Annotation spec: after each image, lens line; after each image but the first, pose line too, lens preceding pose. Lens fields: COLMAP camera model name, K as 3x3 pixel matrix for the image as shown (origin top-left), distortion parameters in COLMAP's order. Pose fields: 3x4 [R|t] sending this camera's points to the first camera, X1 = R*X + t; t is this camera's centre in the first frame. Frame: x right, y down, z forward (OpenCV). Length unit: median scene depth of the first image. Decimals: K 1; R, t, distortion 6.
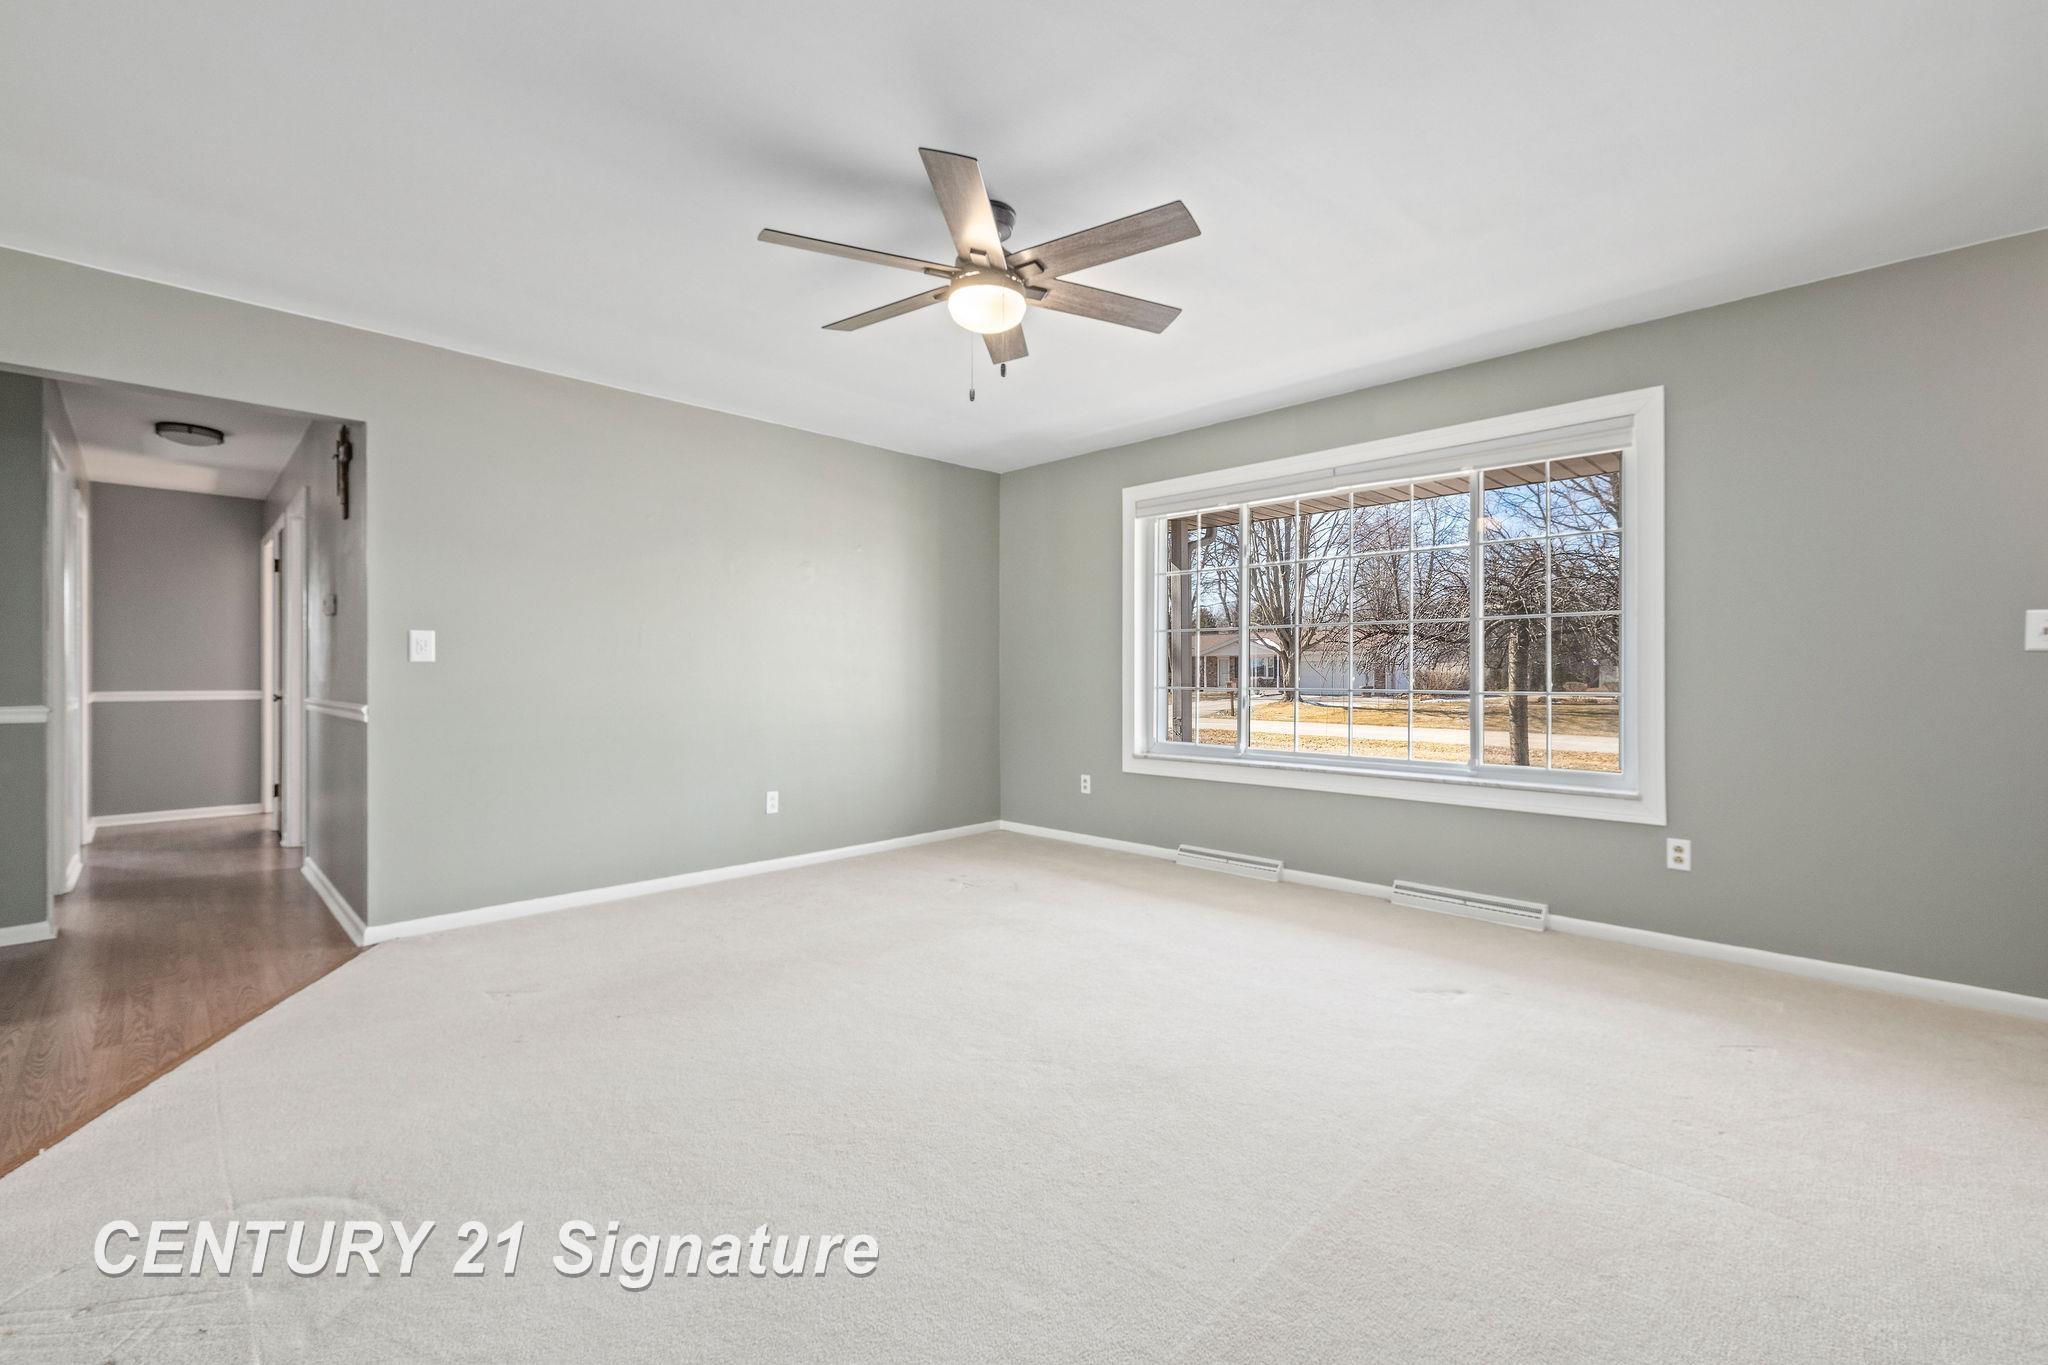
lens RADIAL K [[874.4, 0, 1000.9], [0, 874.4, 682.7], [0, 0, 1]] dist [0.000320, 0.000064]
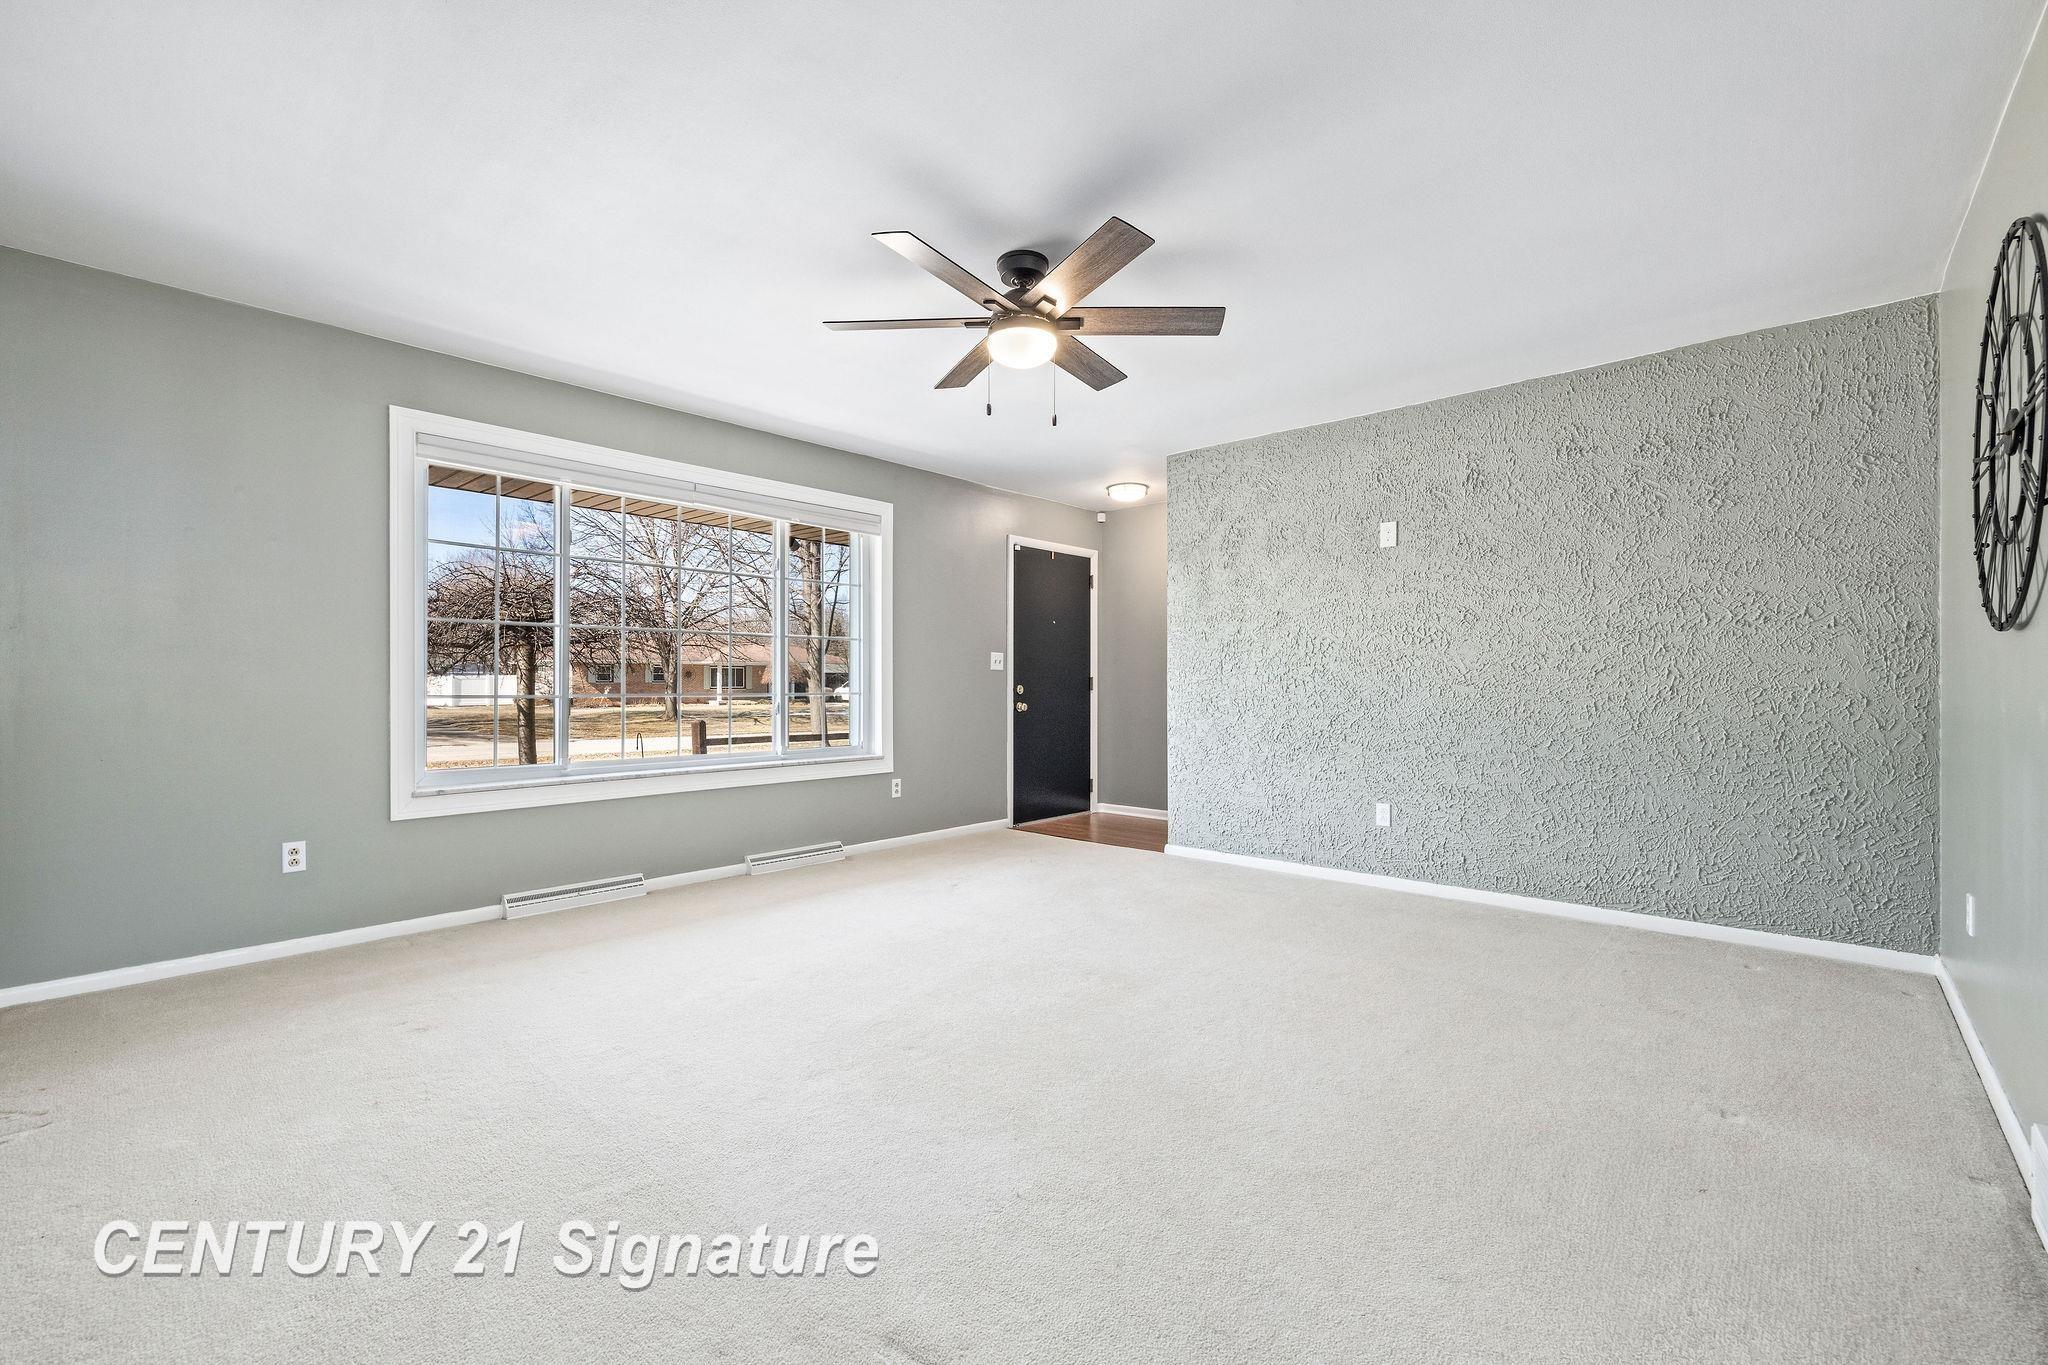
lens RADIAL K [[874.4, 0, 1000.9], [0, 874.4, 682.7], [0, 0, 1]] dist [0.000320, 0.000064]
pose [[-0.062719, -0.004043, 0.998023, -0.607926], [0.001974, 0.999989, 0.004175, -0.008146], [-0.998029, 0.002232, -0.062711, 0.606955]]
